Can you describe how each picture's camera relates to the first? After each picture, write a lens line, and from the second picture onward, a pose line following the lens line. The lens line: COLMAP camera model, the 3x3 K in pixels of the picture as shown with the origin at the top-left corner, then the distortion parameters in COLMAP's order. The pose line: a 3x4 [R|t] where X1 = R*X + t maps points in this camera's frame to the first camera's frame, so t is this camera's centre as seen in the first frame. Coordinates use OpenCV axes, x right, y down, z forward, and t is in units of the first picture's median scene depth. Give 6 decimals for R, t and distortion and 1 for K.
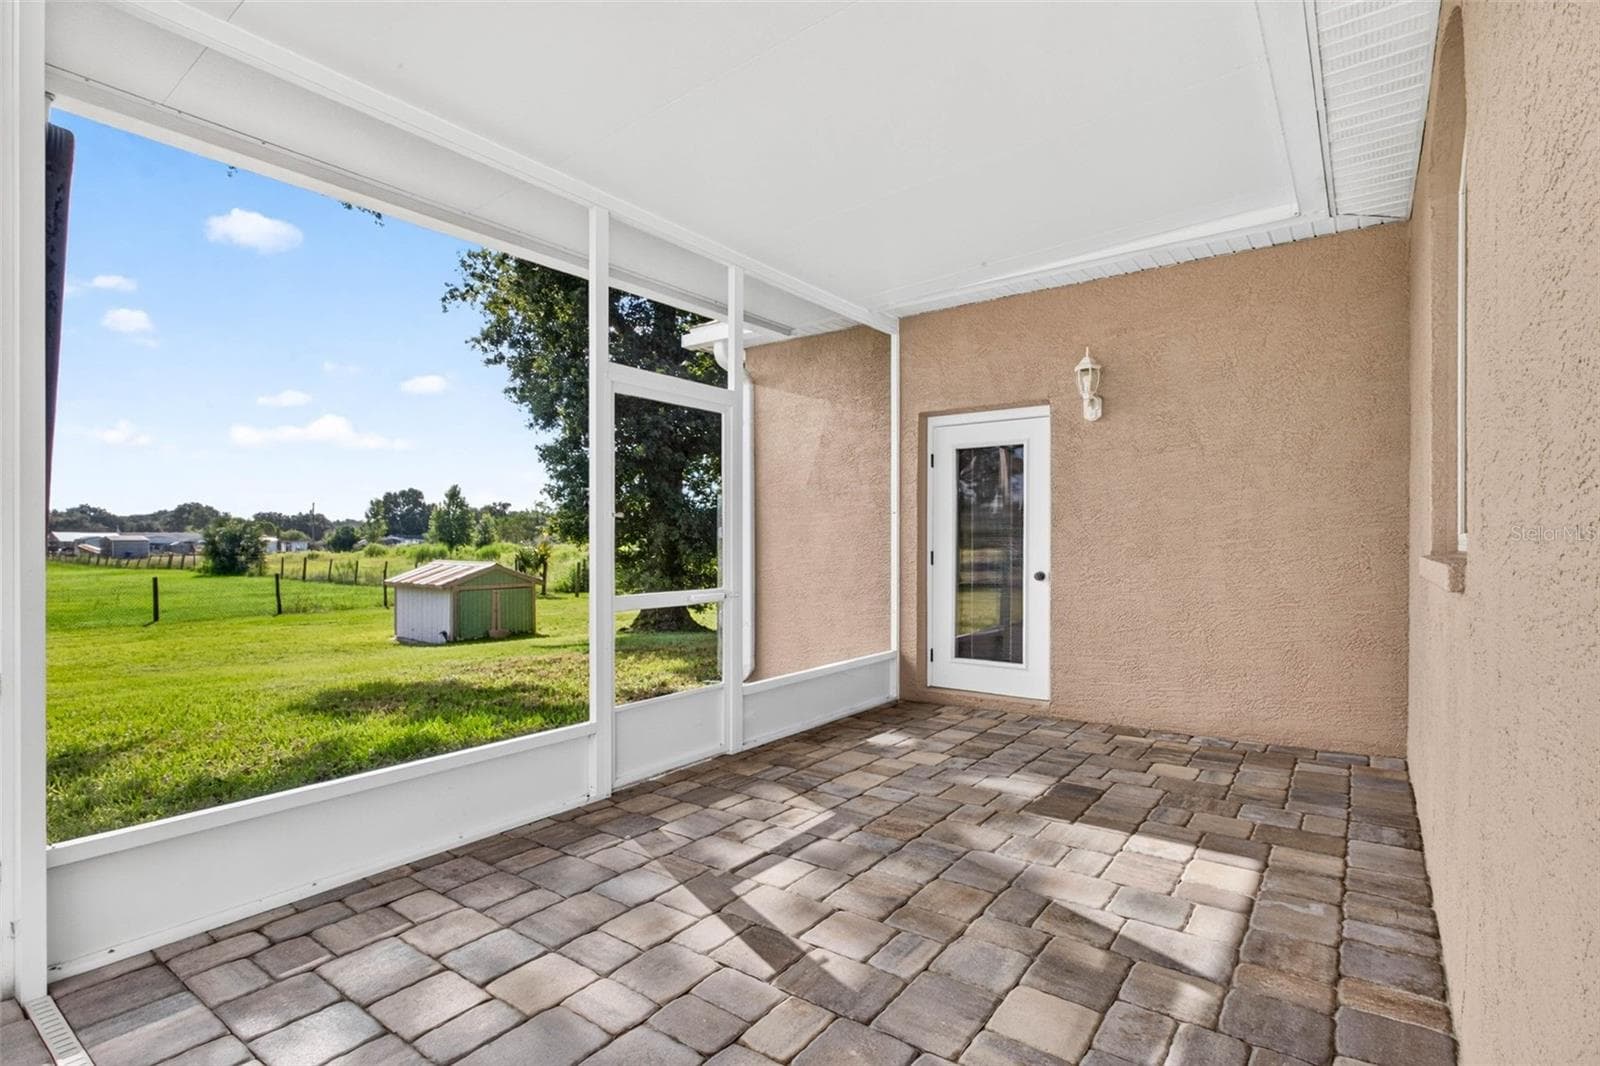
lens RADIAL K [[781.1, 0, 800.0], [0, 781.1, 533.0], [0, 0, 1]] dist [-0.000480, -0.000220]
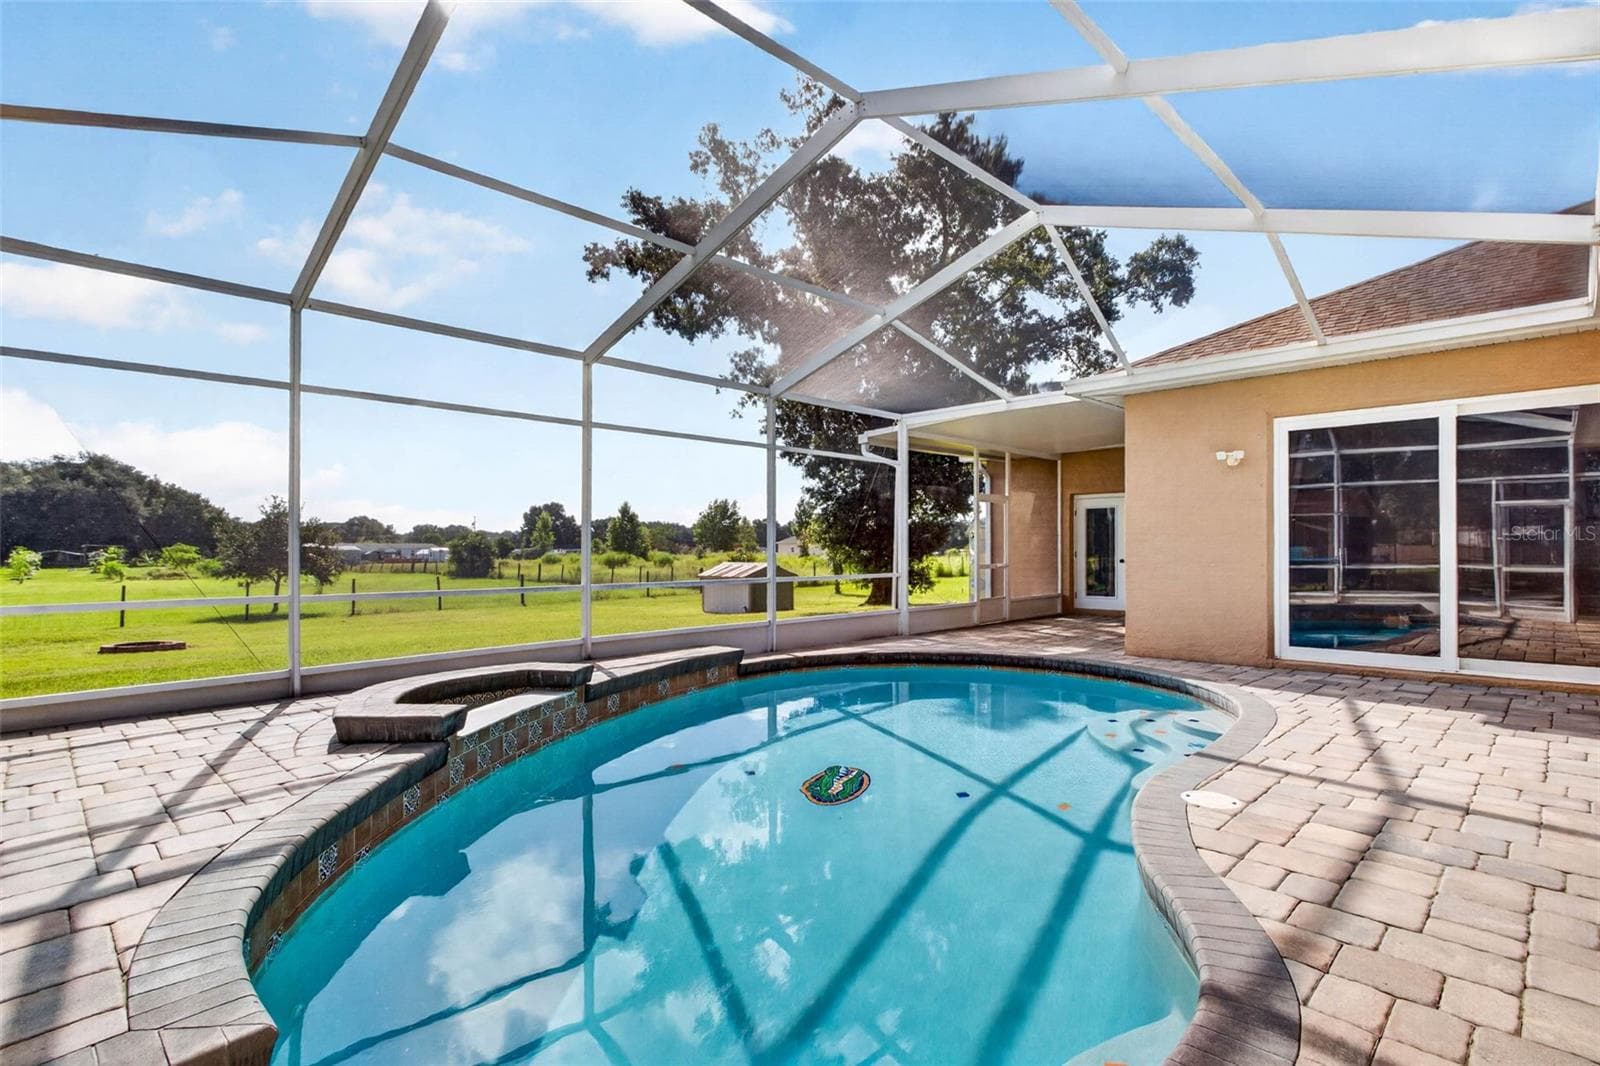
lens RADIAL K [[789.0, 0, 800.0], [0, 789.0, 533.0], [0, 0, 1]] dist [0.025020, 0.000035]
pose [[0.990462, -0.003206, -0.137750, -0.055487], [0.001479, 0.999919, -0.012640, -0.000499], [0.137779, 0.012316, 0.990386, -0.252116]]
